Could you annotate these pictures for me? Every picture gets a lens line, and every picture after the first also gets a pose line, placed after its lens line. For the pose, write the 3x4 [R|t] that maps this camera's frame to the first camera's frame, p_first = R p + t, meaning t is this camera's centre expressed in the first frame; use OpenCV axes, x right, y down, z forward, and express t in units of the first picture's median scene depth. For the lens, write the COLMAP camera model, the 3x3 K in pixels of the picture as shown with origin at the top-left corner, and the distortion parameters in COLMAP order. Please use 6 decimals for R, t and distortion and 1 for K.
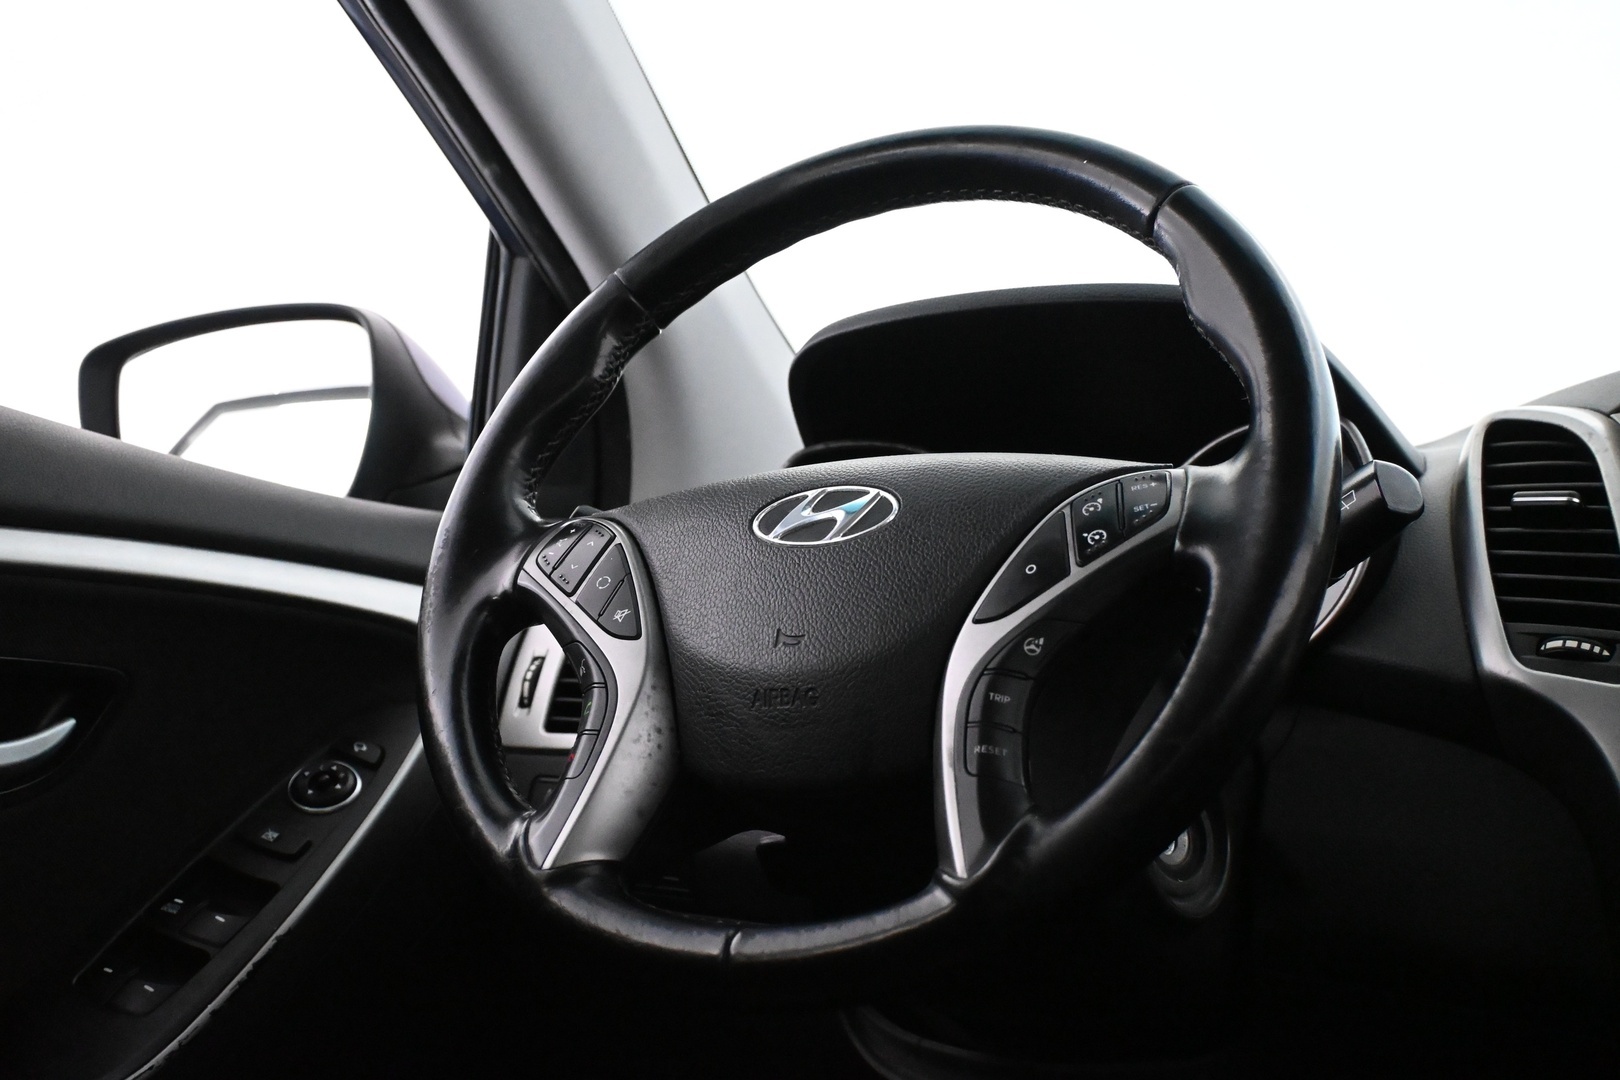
lens RADIAL K [[1863.4, 0, 810.0], [0, 1863.4, 540.0], [0, 0, 1]] dist [0.002030, 0.013637]
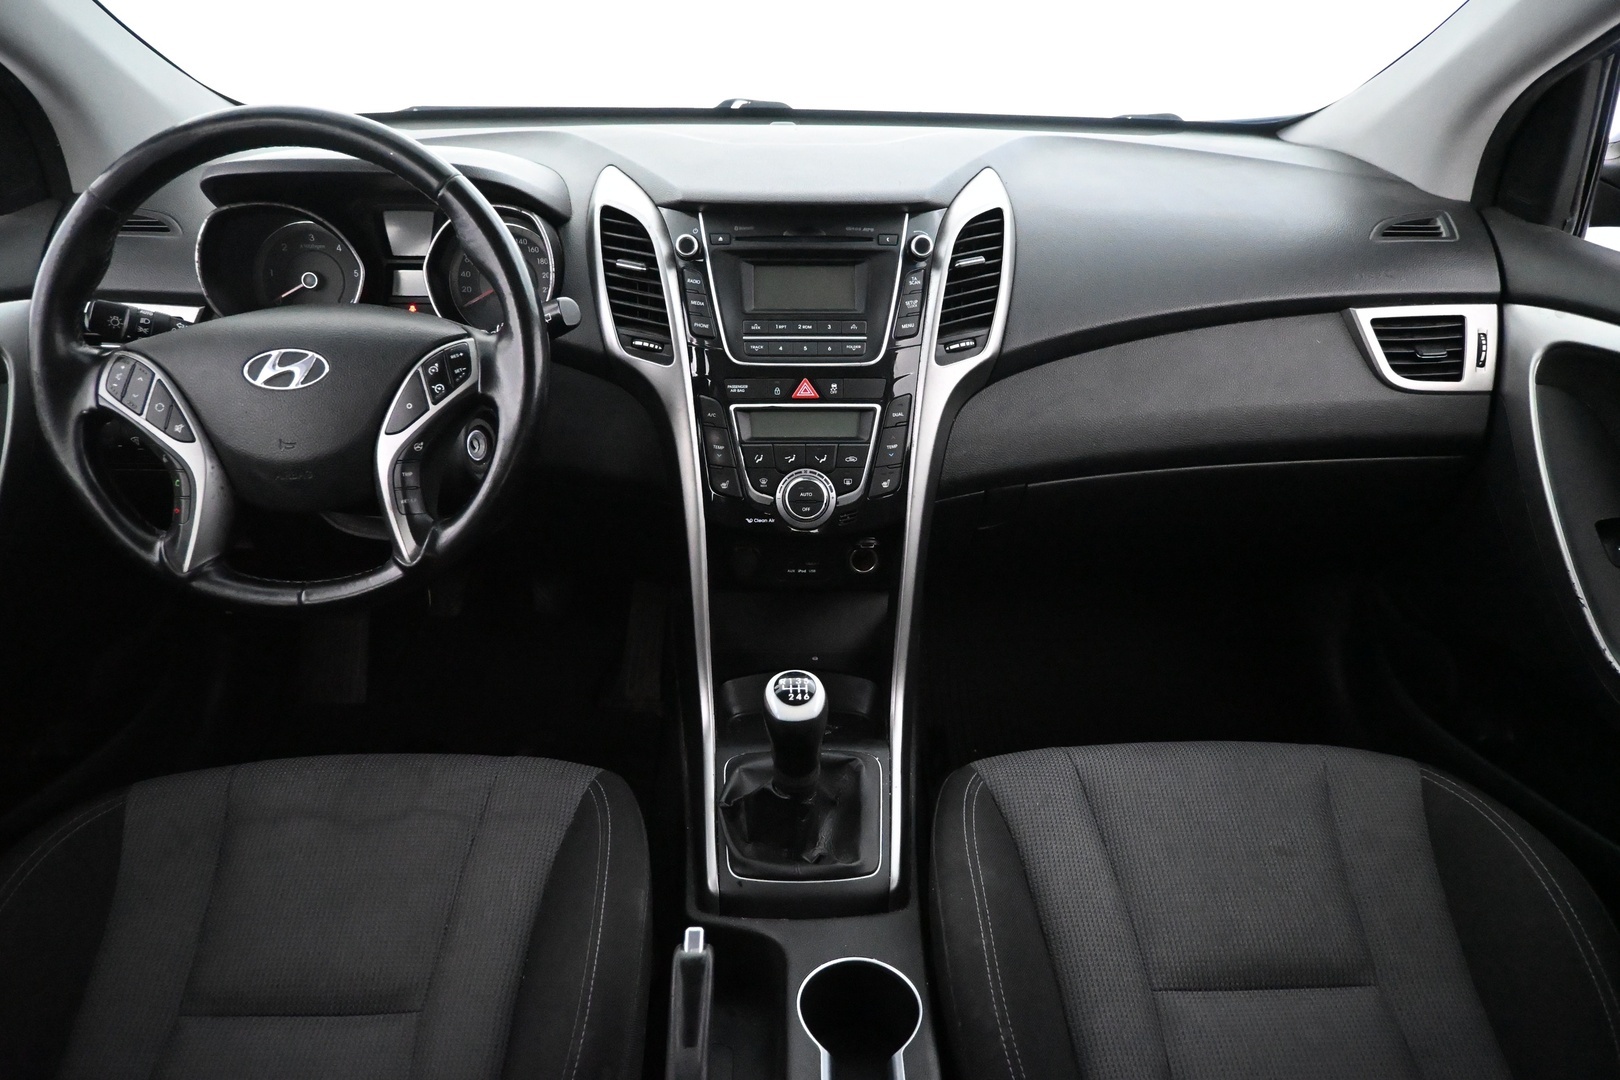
lens RADIAL K [[1091.6, 0, 810.0], [0, 1091.6, 540.0], [0, 0, 1]] dist [-0.001976, -0.003118]
pose [[0.861922, -0.249646, 0.441324, -0.069186], [-0.045490, 0.828808, 0.557680, -0.533999], [-0.504996, -0.500753, 0.703012, -0.163488]]
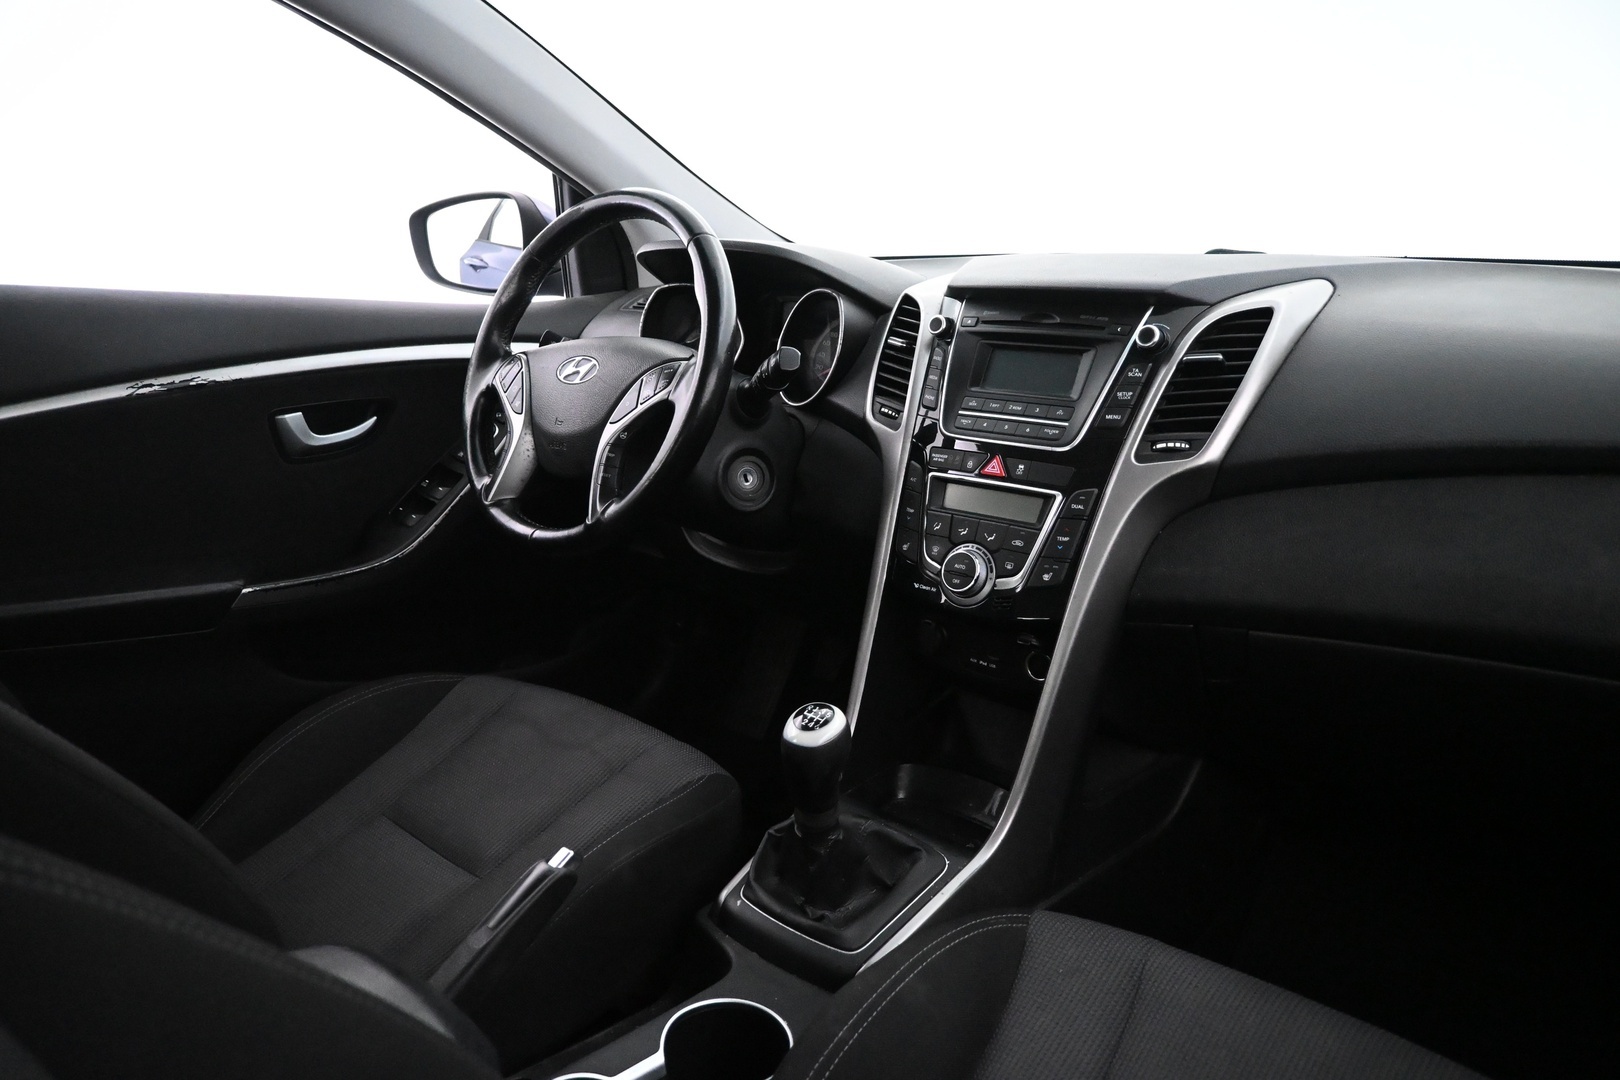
lens RADIAL K [[1091.6, 0, 810.0], [0, 1091.6, 540.0], [0, 0, 1]] dist [-0.001976, -0.003118]
pose [[0.975103, 0.026153, -0.220204, 0.684479], [0.057747, 0.928811, 0.366026, -0.340123], [0.214101, -0.369629, 0.904176, -0.411803]]
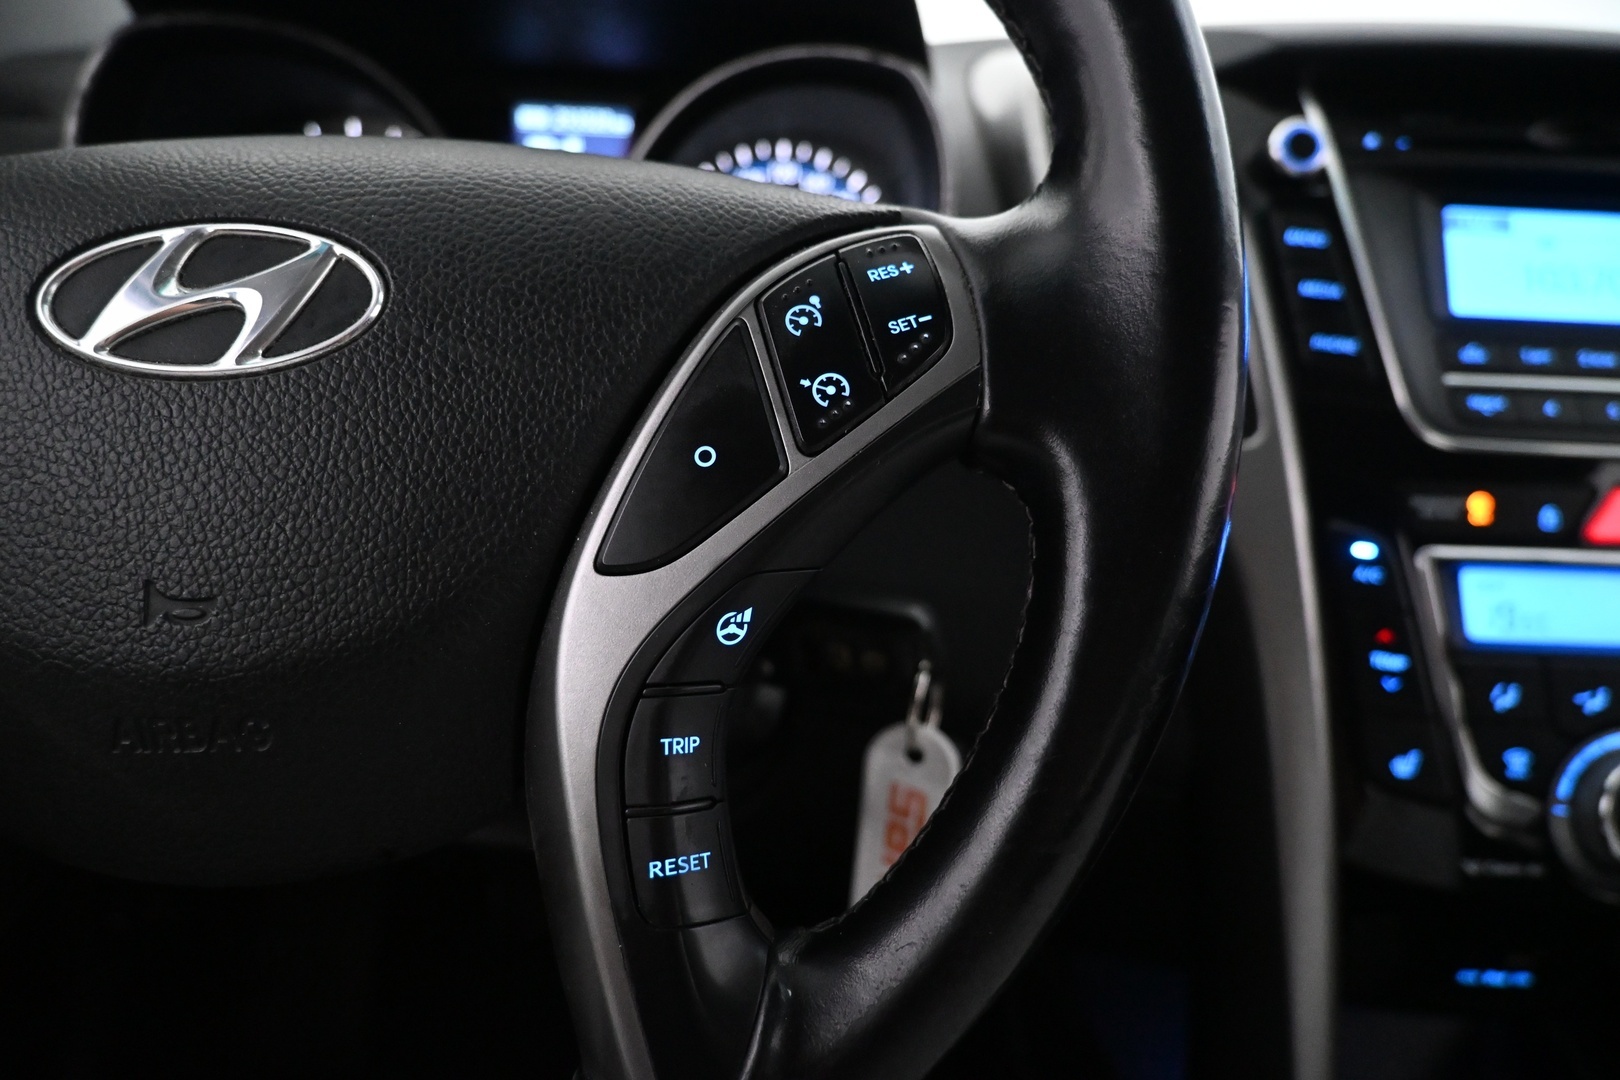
lens RADIAL K [[1125.8, 0, 804.9], [0, 1125.8, 562.4], [0, 0, 1]] dist [-0.001154, -0.000184]
pose [[0.874562, -0.146934, 0.462116, -0.002339], [-0.061198, 0.911923, 0.405773, -0.078087], [-0.481036, -0.383155, 0.788541, 0.691789]]
